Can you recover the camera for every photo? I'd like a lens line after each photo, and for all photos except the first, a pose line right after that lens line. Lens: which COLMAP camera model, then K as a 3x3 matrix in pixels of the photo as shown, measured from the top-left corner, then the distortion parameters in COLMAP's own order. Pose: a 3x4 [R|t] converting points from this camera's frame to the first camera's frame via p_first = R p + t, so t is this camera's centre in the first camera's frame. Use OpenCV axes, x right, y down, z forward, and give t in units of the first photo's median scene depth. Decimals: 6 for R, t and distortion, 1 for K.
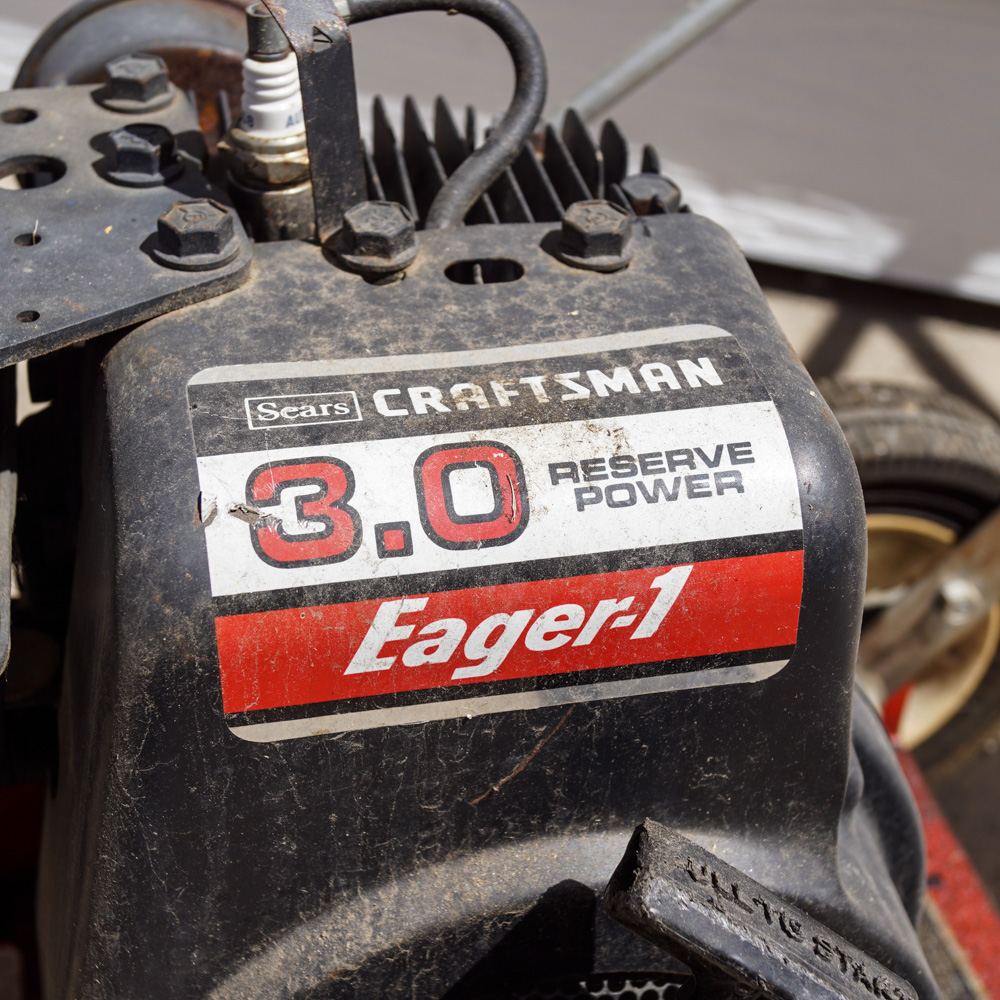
lens RADIAL K [[1870.3, 0, 498.1], [0, 1870.3, 502.6], [0, 0, 1]] dist [-0.054529, 0.000000]
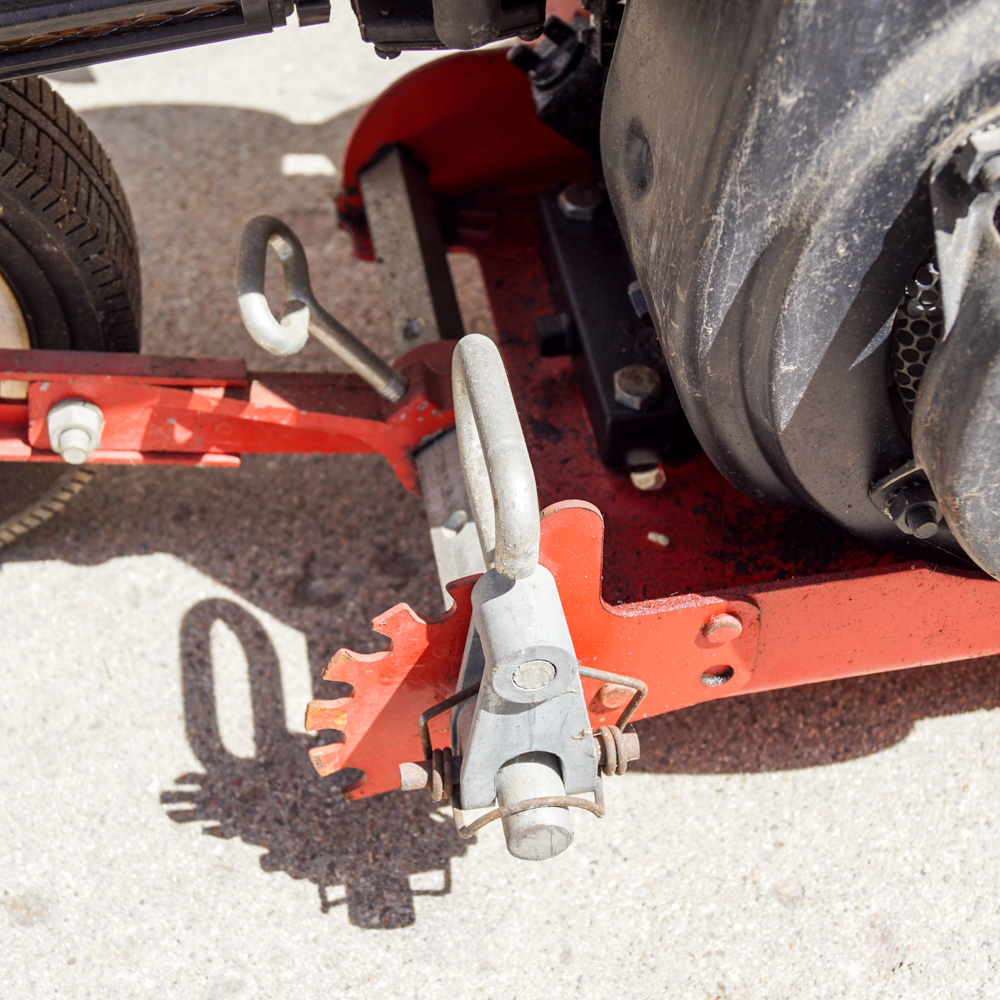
lens RADIAL K [[1870.3, 0, 499.3], [0, 1870.3, 499.3], [0, 0, 1]] dist [-0.054529, 0.000000]
pose [[0.998088, -0.004441, -0.061644, -0.326380], [0.016197, 0.981350, 0.191548, 0.315151], [0.059644, -0.192180, 0.979546, -0.044647]]
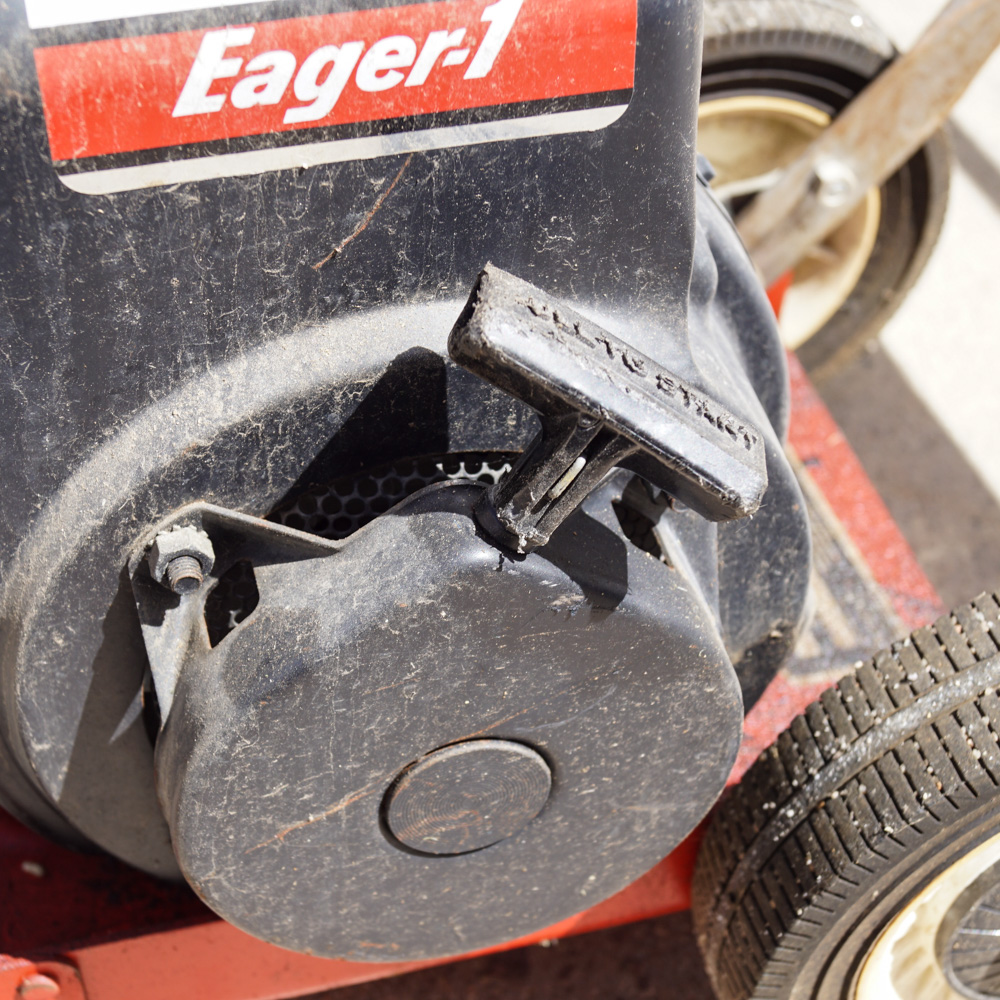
lens RADIAL K [[1870.3, 0, 500.8], [0, 1870.3, 501.6], [0, 0, 1]] dist [-0.054529, 0.000000]
pose [[0.998408, -0.037916, 0.041765, 0.039598], [0.032209, 0.991025, 0.129738, 0.164149], [-0.046309, -0.128186, 0.990668, -0.006745]]
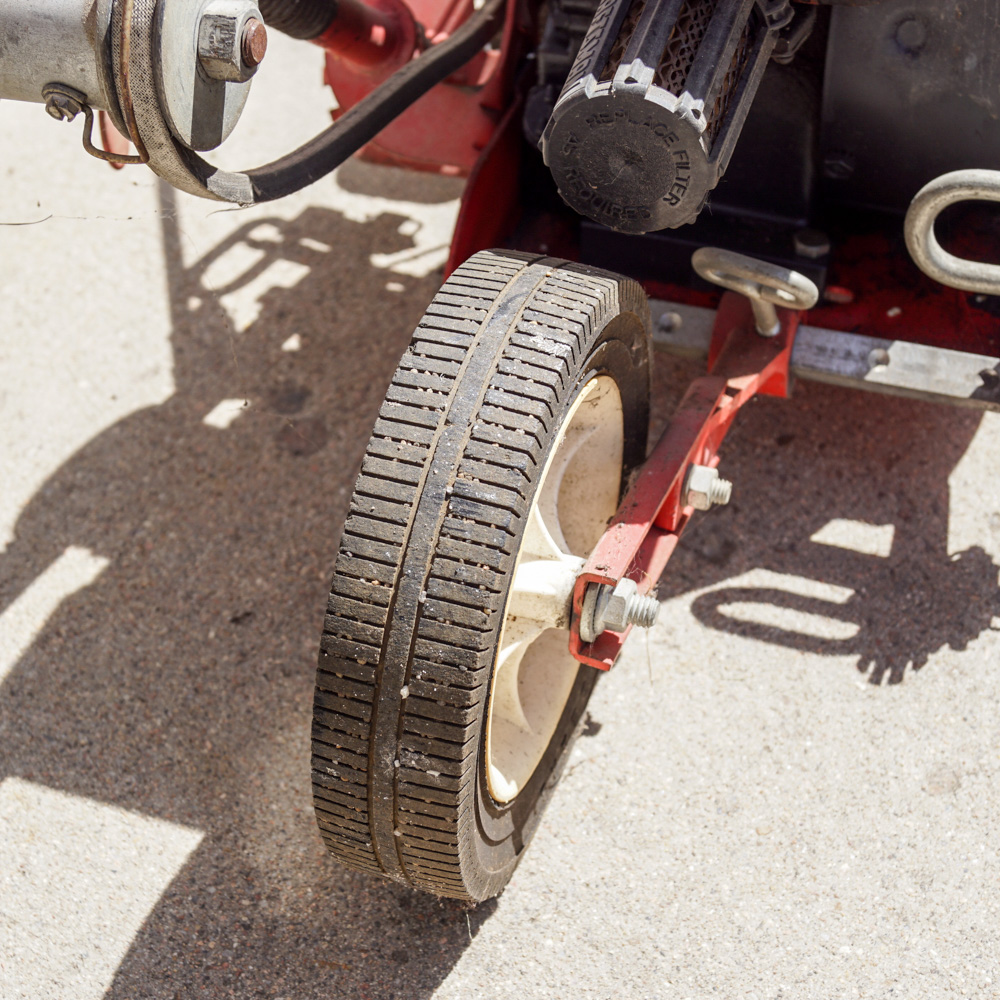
lens RADIAL K [[1870.3, 0, 499.3], [0, 1870.3, 498.9], [0, 0, 1]] dist [-0.054529, 0.000000]
pose [[0.510885, -0.623500, 0.591815, -1.963496], [0.543864, 0.767574, 0.339178, -0.179636], [-0.665740, 0.148585, 0.731241, 0.219865]]
